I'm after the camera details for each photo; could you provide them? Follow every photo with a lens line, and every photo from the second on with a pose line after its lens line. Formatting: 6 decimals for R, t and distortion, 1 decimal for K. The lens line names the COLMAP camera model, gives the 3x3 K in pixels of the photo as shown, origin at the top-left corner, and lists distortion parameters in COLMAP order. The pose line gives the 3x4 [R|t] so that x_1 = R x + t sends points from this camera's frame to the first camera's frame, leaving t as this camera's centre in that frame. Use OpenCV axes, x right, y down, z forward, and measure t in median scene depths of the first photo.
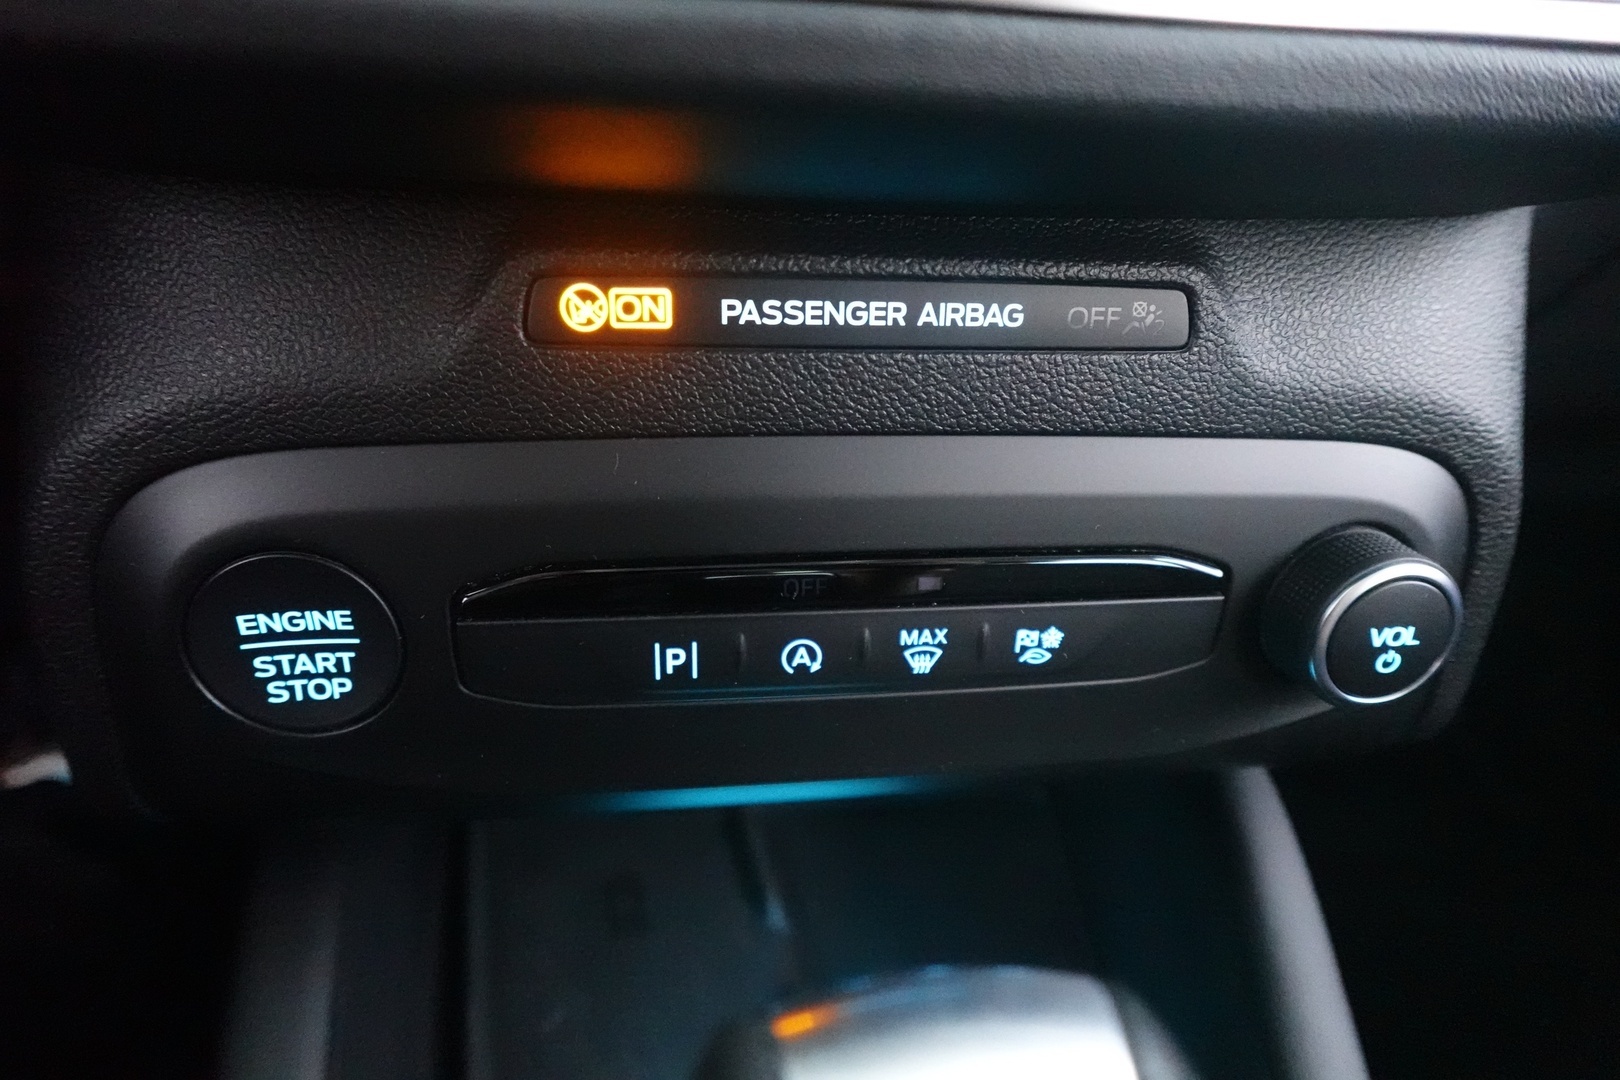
lens RADIAL K [[918.8, 0, 809.3], [0, 918.8, 538.8], [0, 0, 1]] dist [-0.001131, -0.000133]
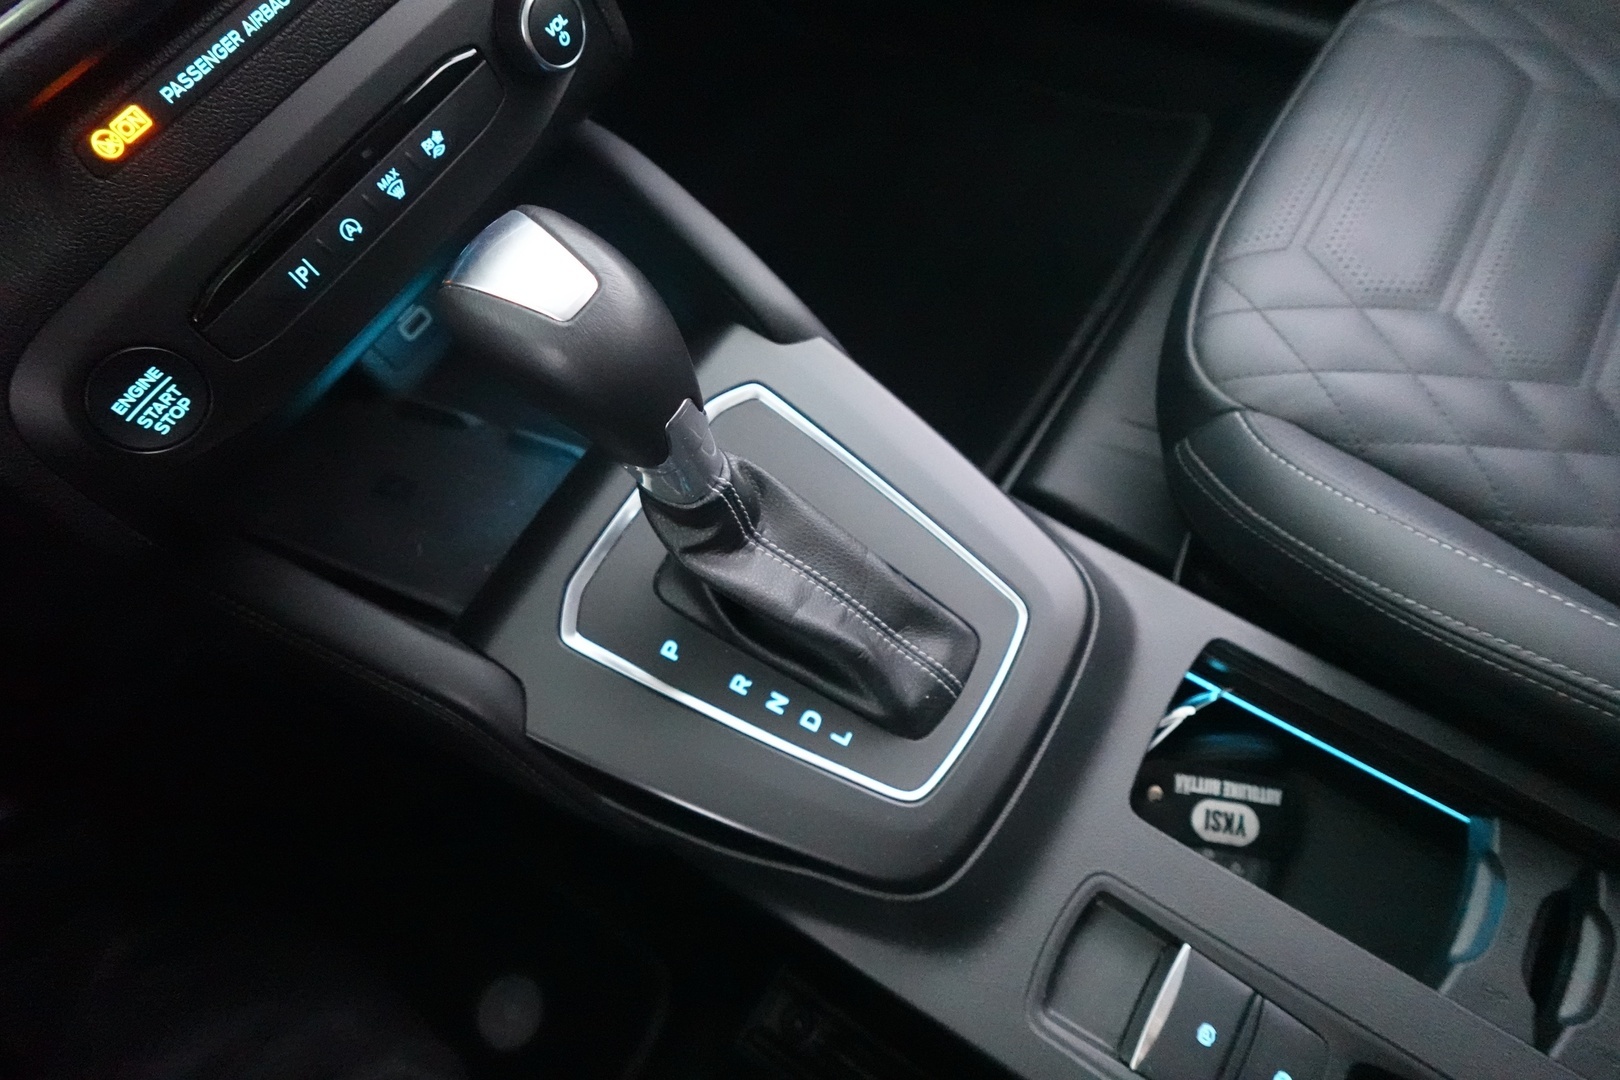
lens RADIAL K [[918.8, 0, 814.1], [0, 918.8, 538.2], [0, 0, 1]] dist [-0.001131, -0.000133]
pose [[0.634348, -0.745460, 0.204676, -0.288693], [0.560092, 0.625688, 0.542966, 0.034946], [-0.532823, -0.229792, 0.814430, -1.331968]]
